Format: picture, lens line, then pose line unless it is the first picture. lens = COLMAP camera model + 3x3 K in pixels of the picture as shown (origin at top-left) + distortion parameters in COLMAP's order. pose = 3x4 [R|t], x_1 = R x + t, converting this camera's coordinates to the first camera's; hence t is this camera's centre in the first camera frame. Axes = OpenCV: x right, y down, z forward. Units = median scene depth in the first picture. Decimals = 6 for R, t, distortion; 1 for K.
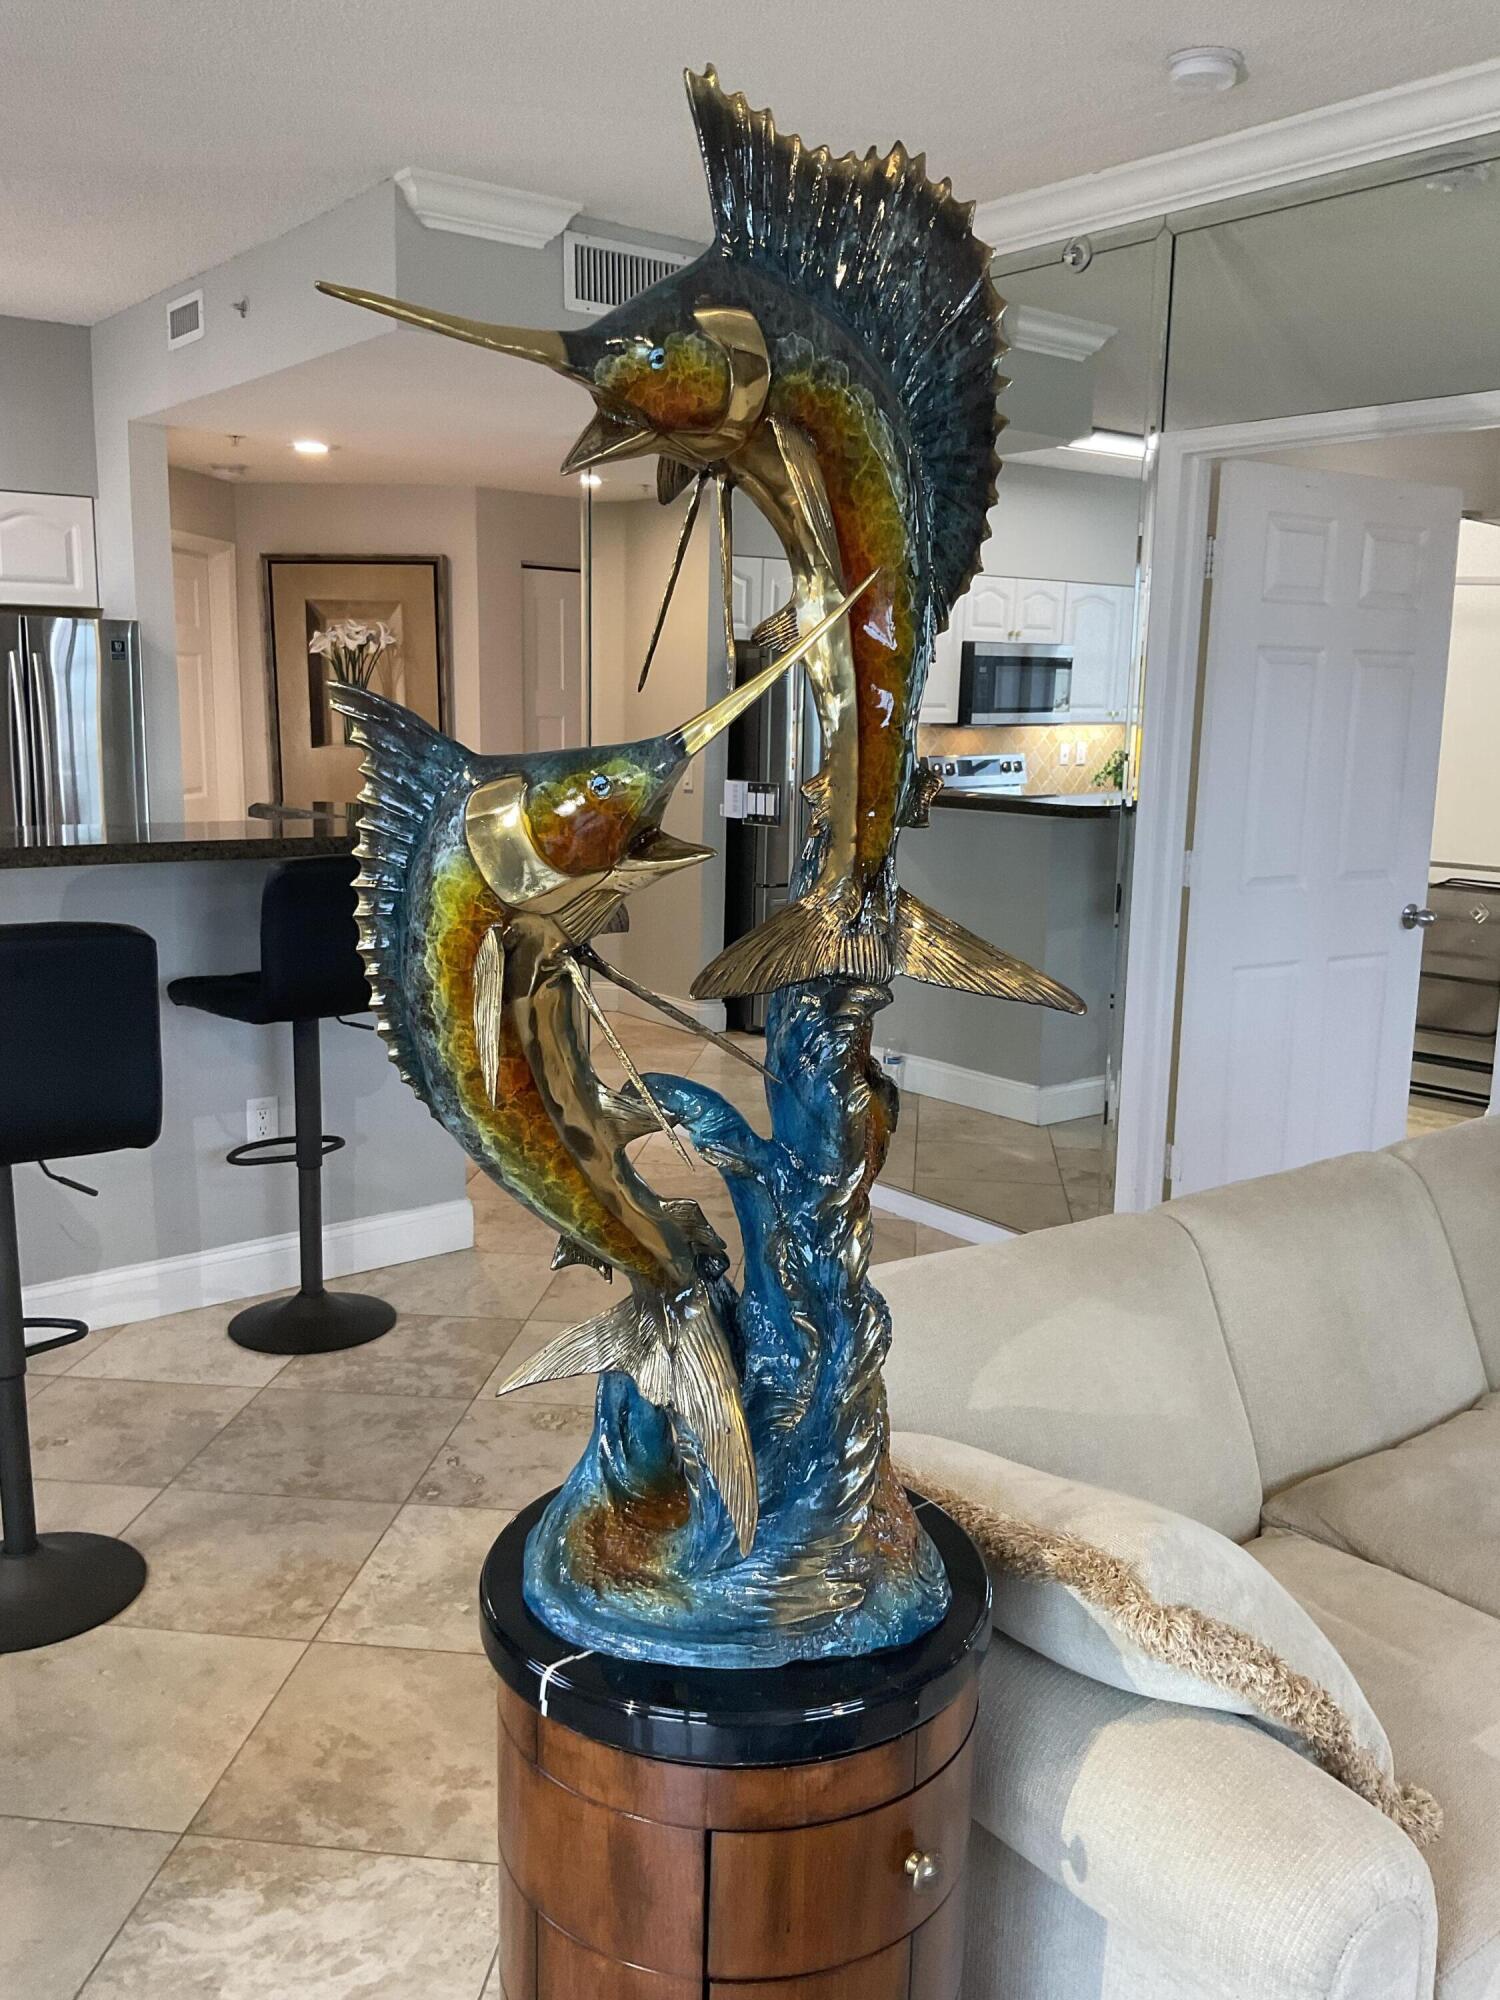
lens RADIAL K [[1634.3, 0, 749.4], [0, 1634.3, 993.9], [0, 0, 1]] dist [0.128720, -0.269966]
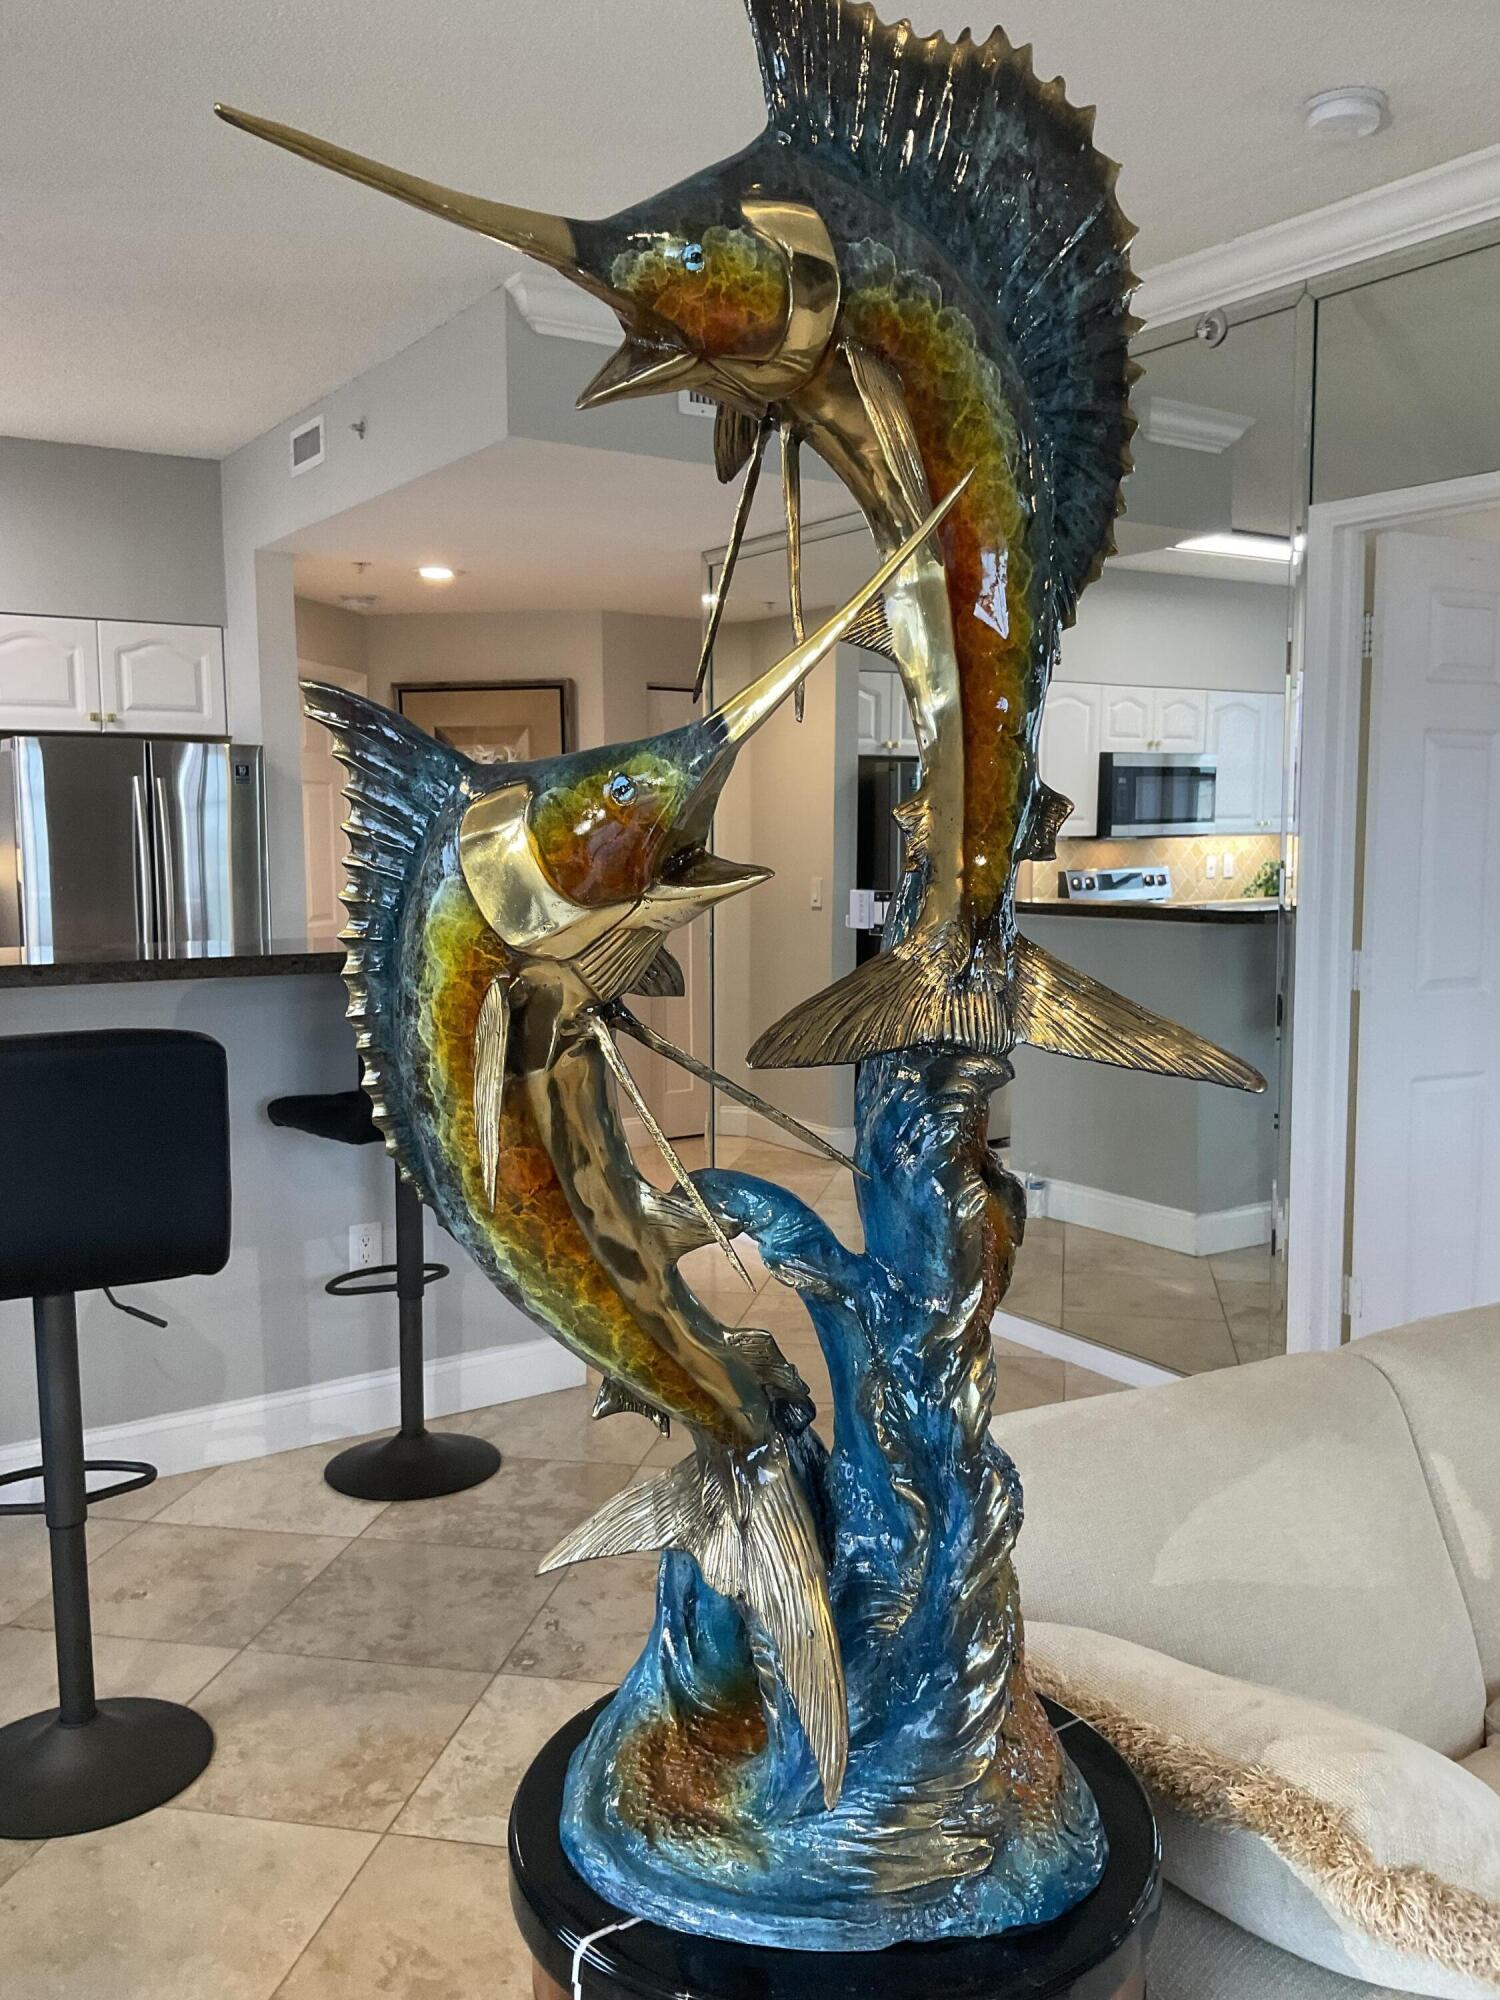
lens RADIAL K [[1634.3, 0, 749.4], [0, 1634.3, 993.9], [0, 0, 1]] dist [0.128720, -0.269966]
pose [[0.996289, -0.013829, -0.084950, 0.028082], [0.006994, 0.996751, -0.080238, 0.027115], [0.085784, 0.079346, 0.993149, 0.198029]]
